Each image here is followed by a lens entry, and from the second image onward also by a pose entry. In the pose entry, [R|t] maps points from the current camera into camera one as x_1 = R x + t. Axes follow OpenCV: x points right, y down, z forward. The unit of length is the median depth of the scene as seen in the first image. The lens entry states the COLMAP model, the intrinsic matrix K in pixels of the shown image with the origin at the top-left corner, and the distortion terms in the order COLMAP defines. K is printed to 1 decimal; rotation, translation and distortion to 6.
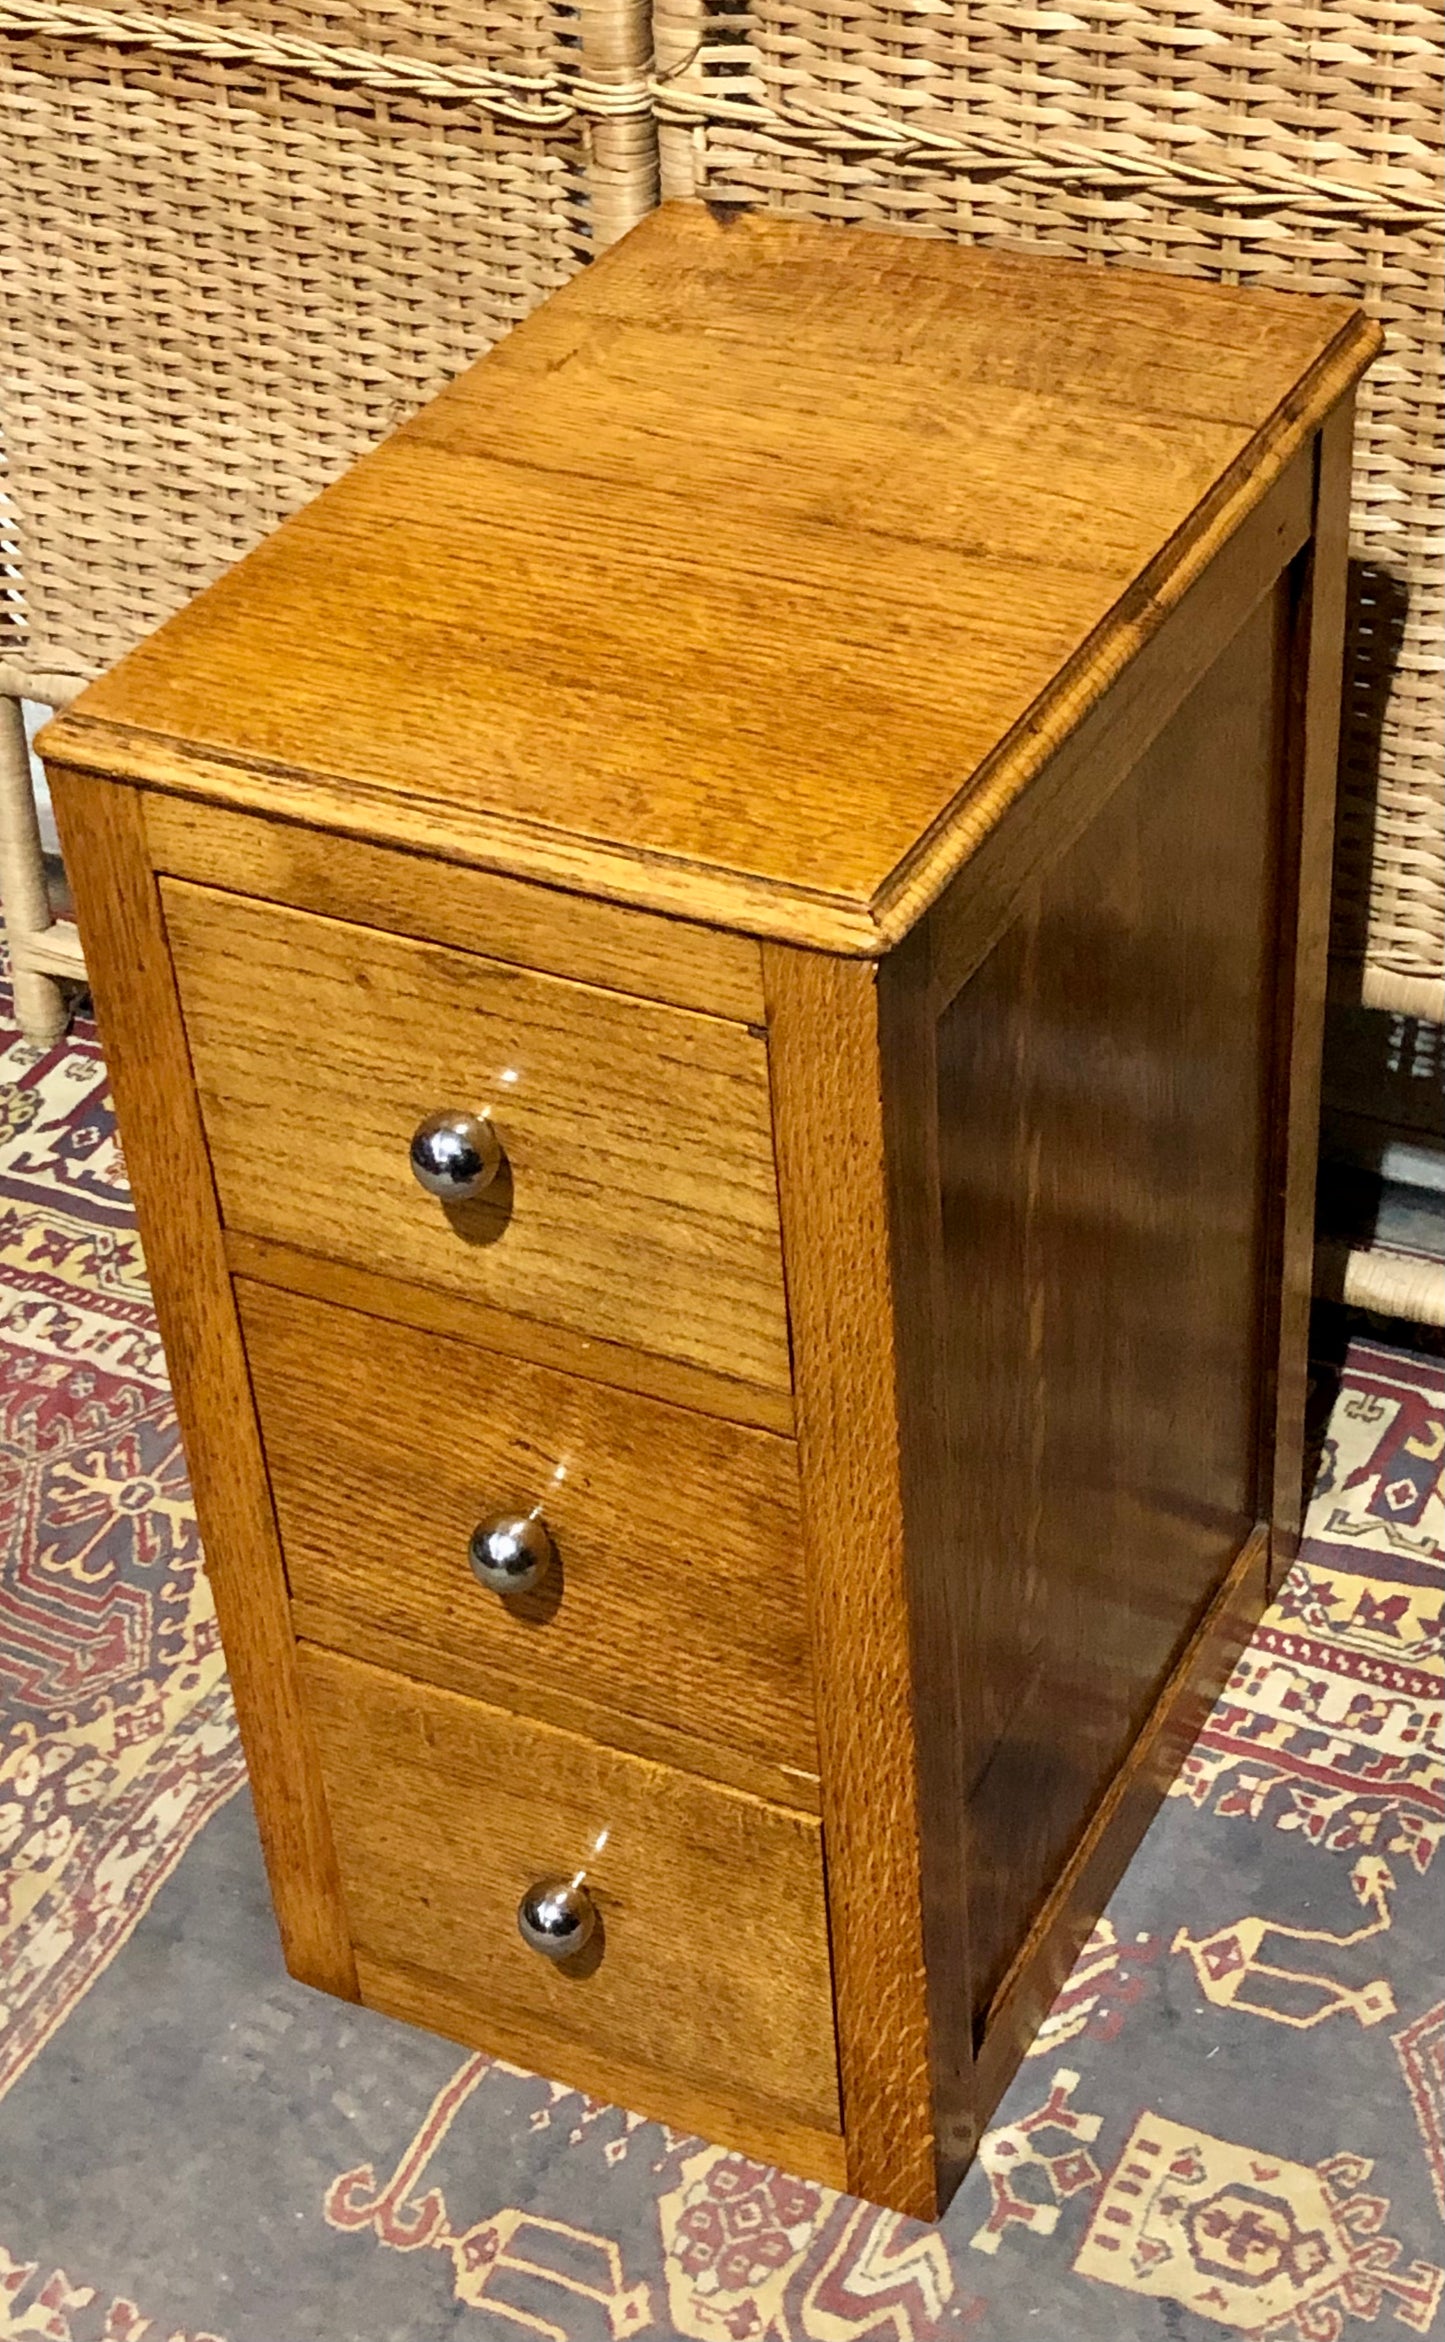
lens RADIAL K [[3834.8, 0, 693.3], [0, 3834.8, 1128.9], [0, 0, 1]] dist [0.051583, 0.000000]
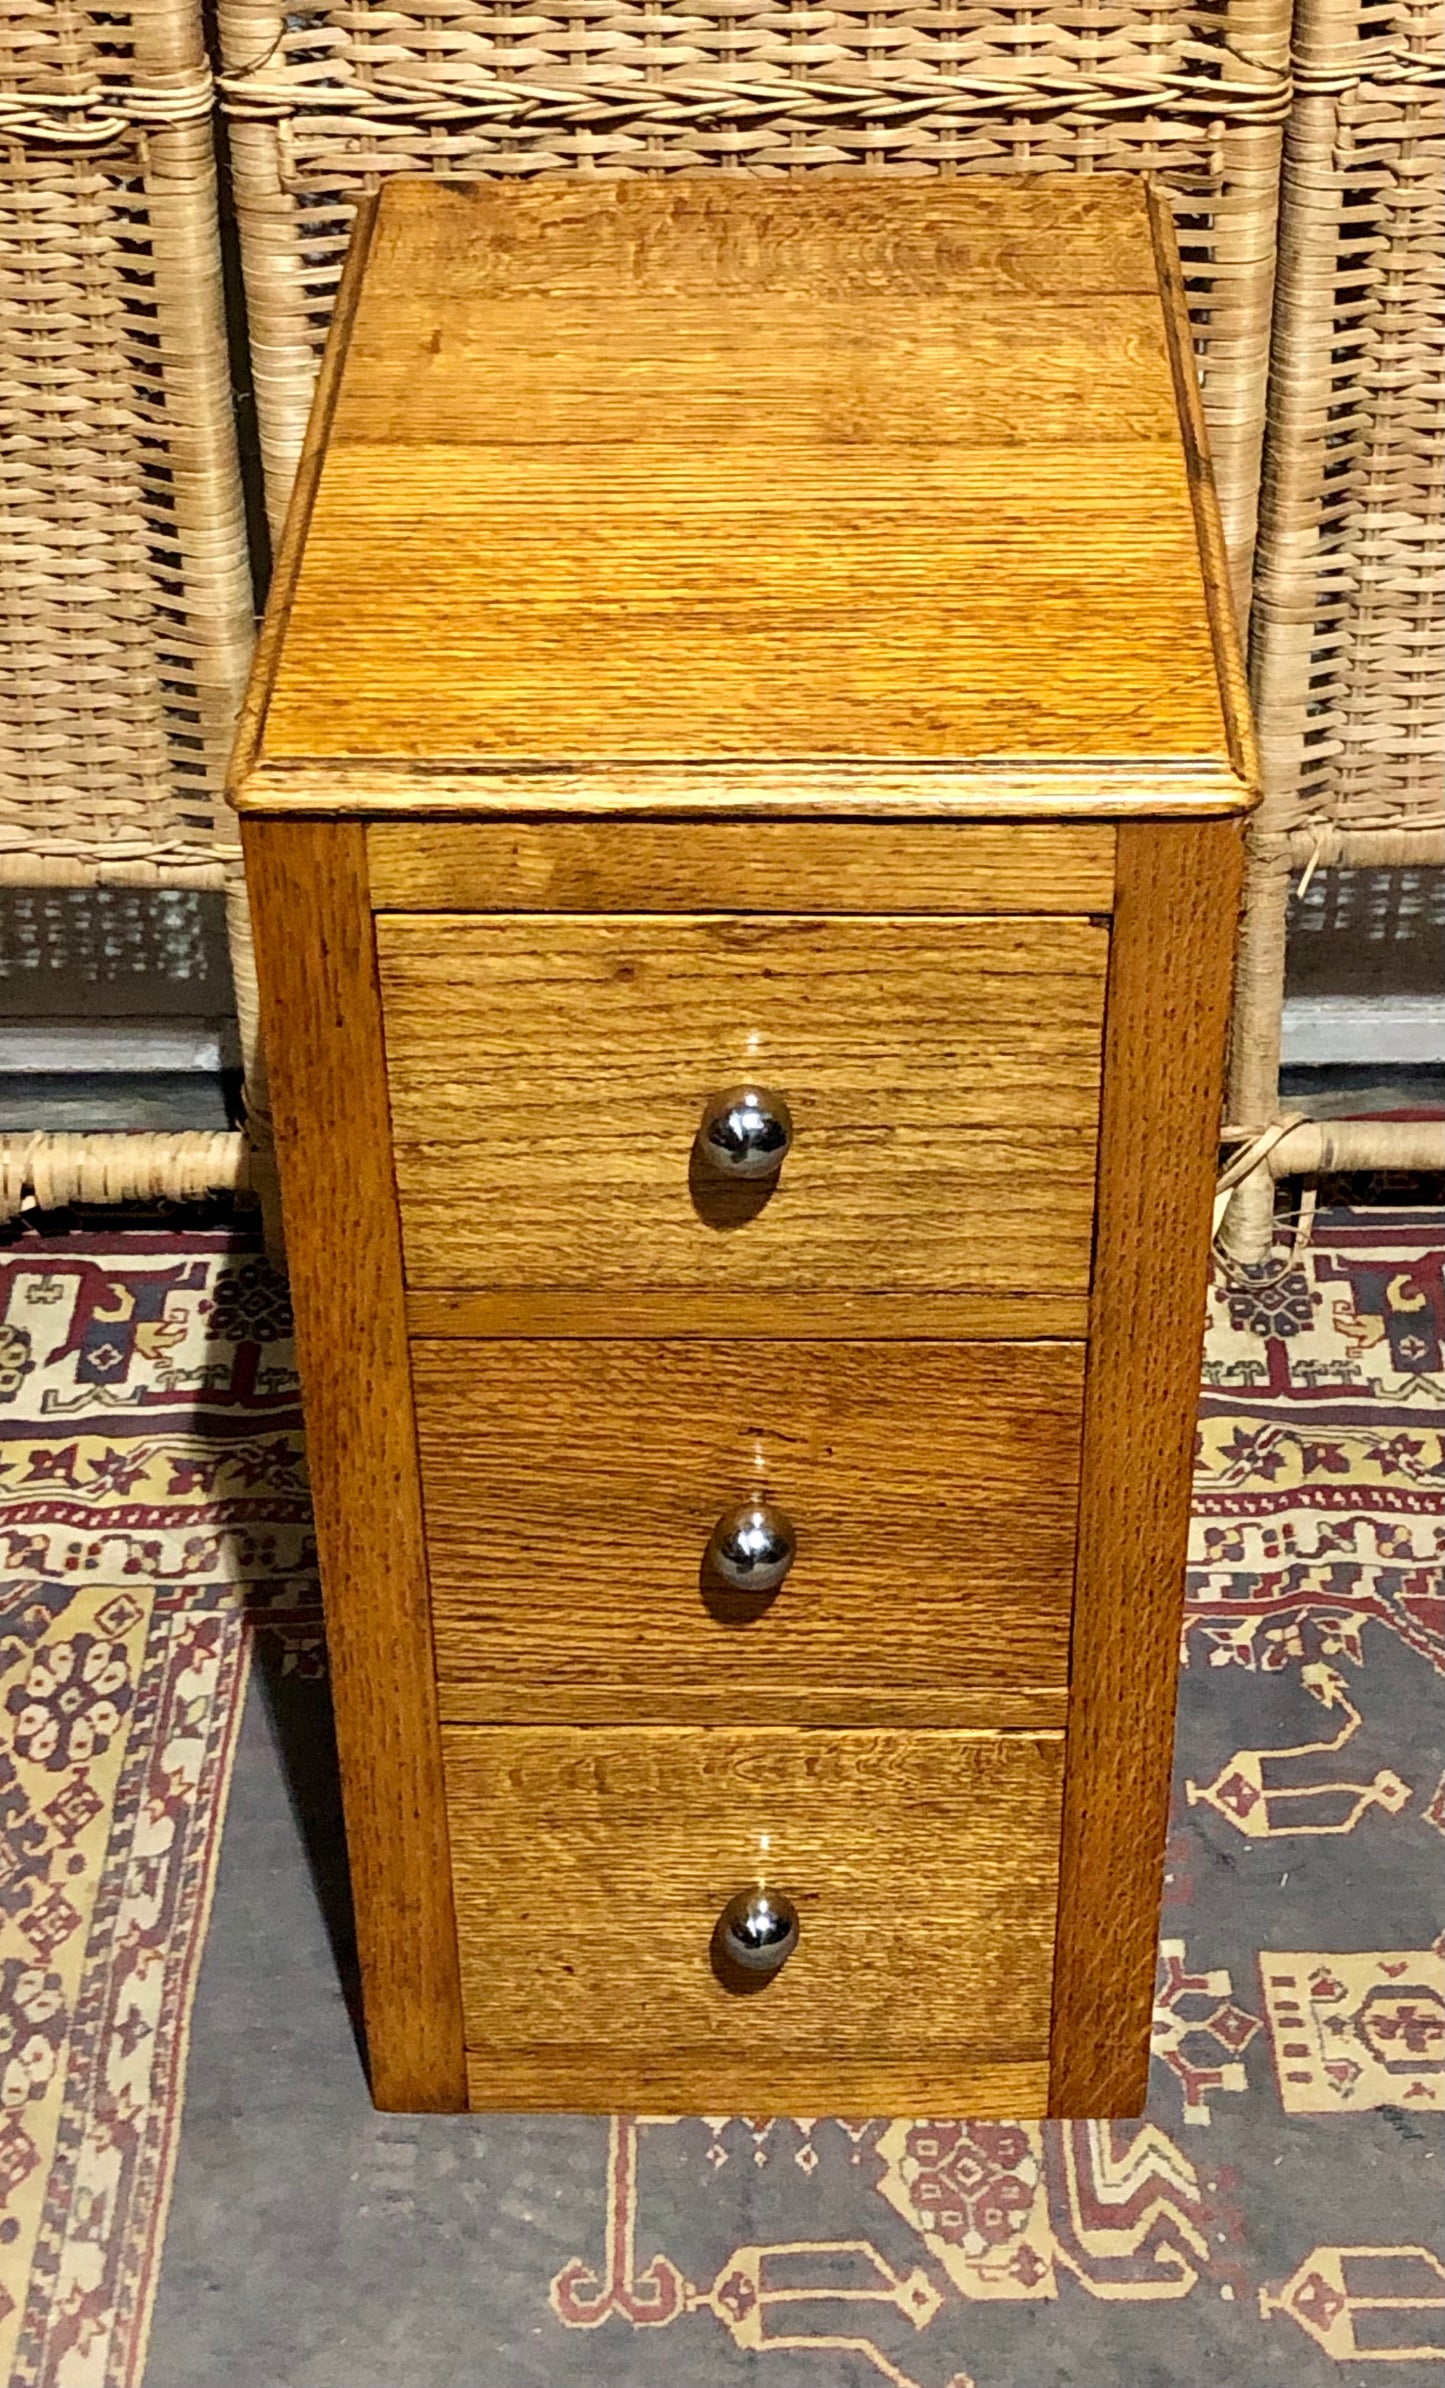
lens RADIAL K [[3926.3, 0, 704.8], [0, 3926.3, 1131.5], [0, 0, 1]] dist [0.052114, 0.000000]
pose [[0.895597, -0.224009, 0.384352, -0.347447], [0.233015, 0.972186, 0.023652, -0.014395], [-0.378960, 0.068377, 0.922883, 0.073329]]
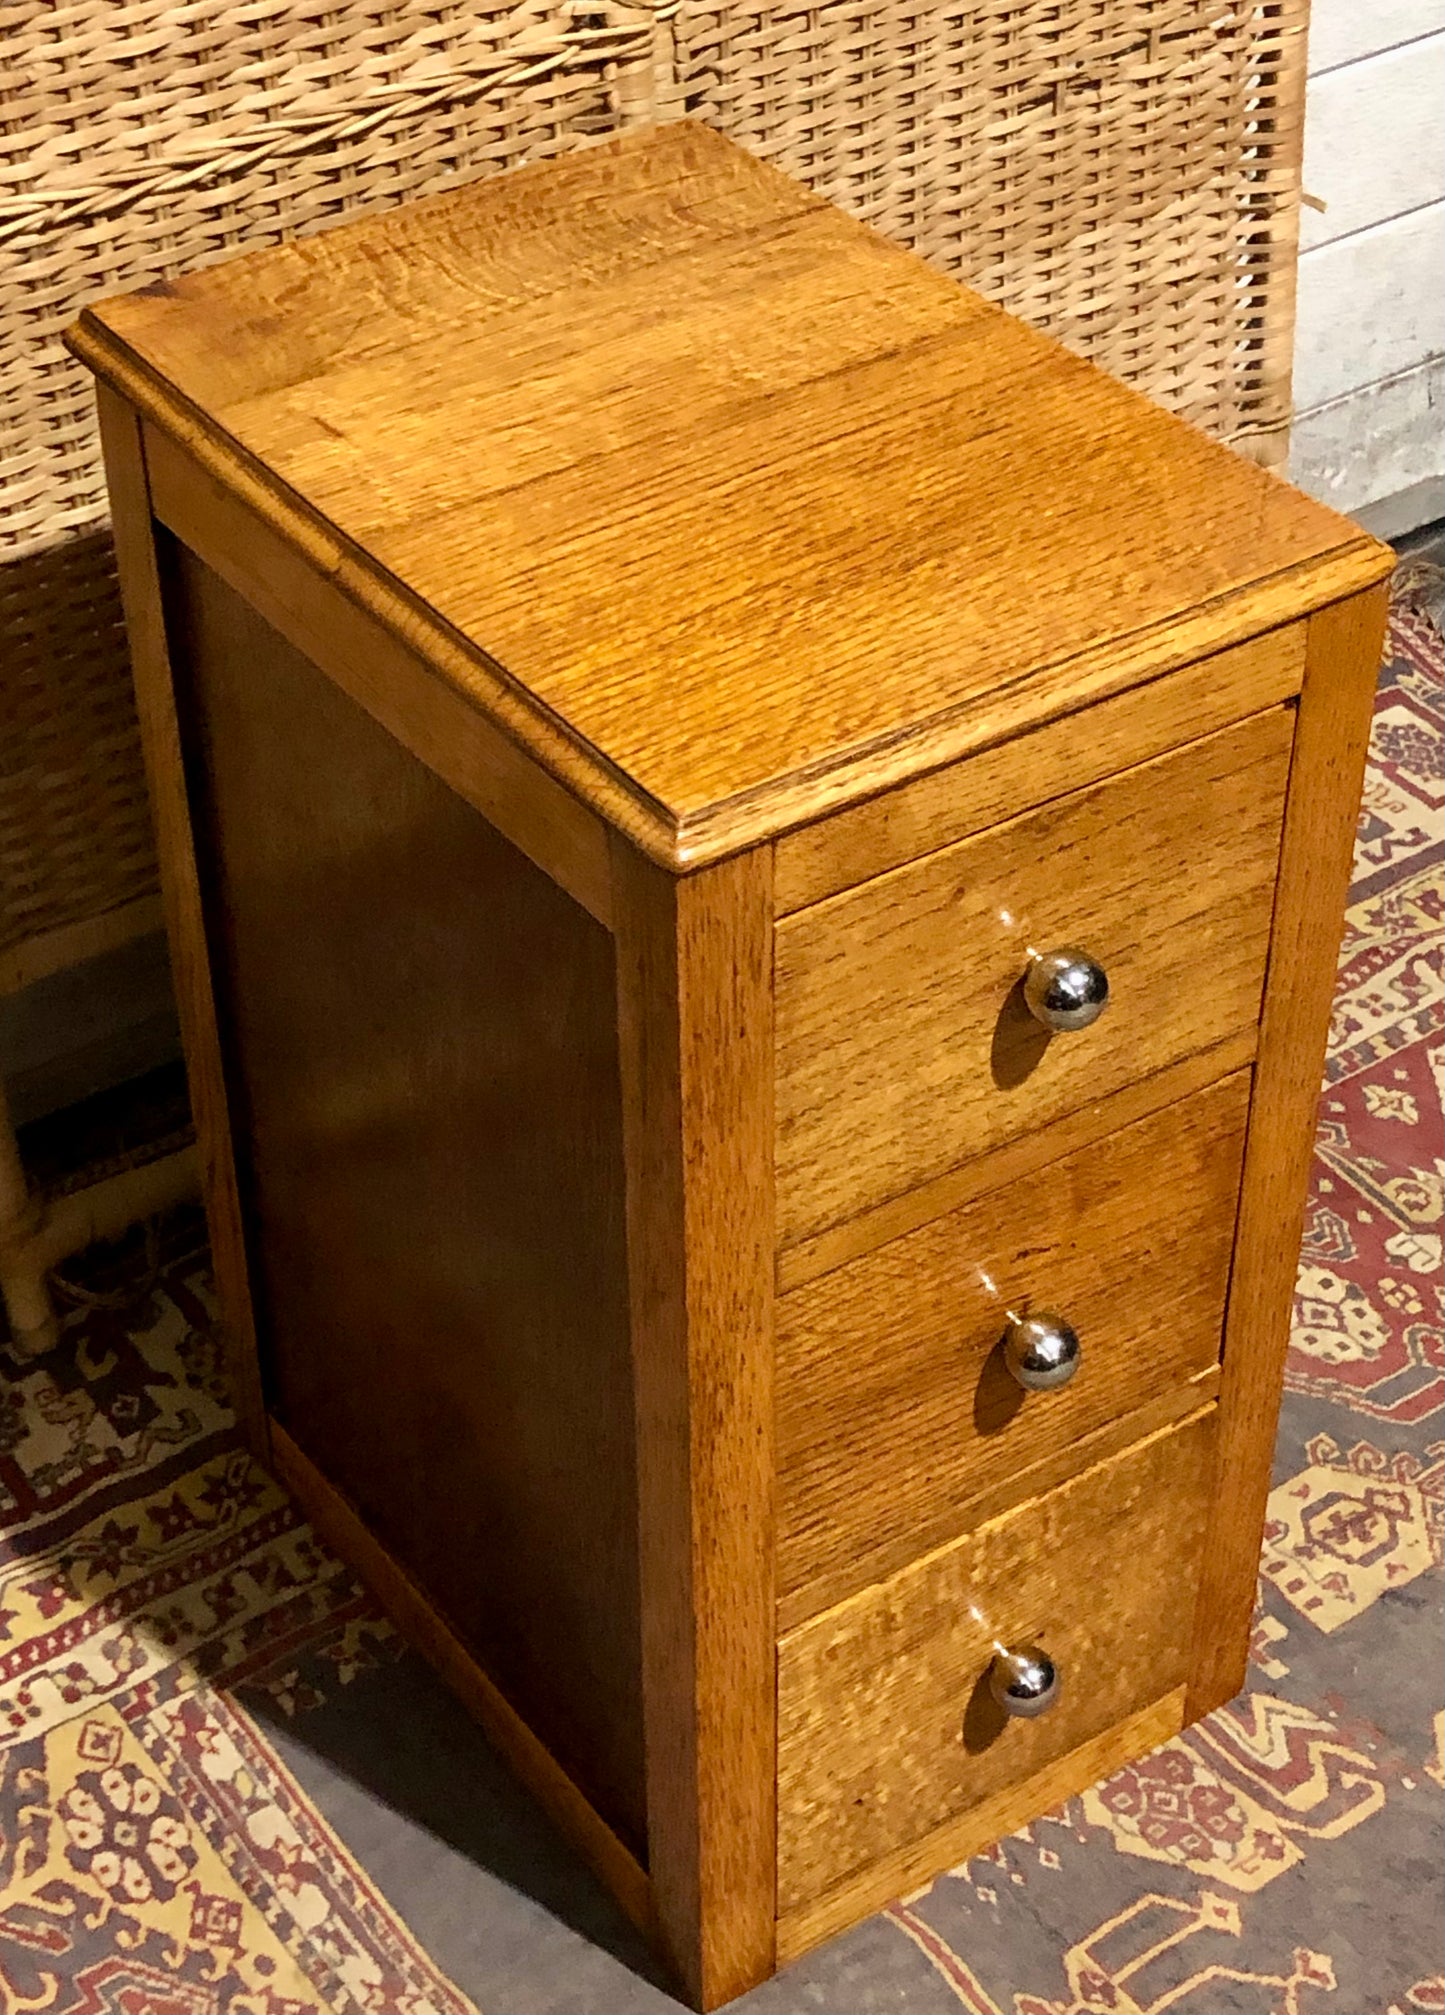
lens RADIAL K [[3420.0, 0, 662.7], [0, 3420.0, 946.5], [0, 0, 1]] dist [0.039529, 0.000000]
pose [[0.474483, -0.498424, 0.725562, -0.619115], [0.525362, 0.821703, 0.220906, -0.211001], [-0.706301, 0.276366, 0.651736, 0.349927]]
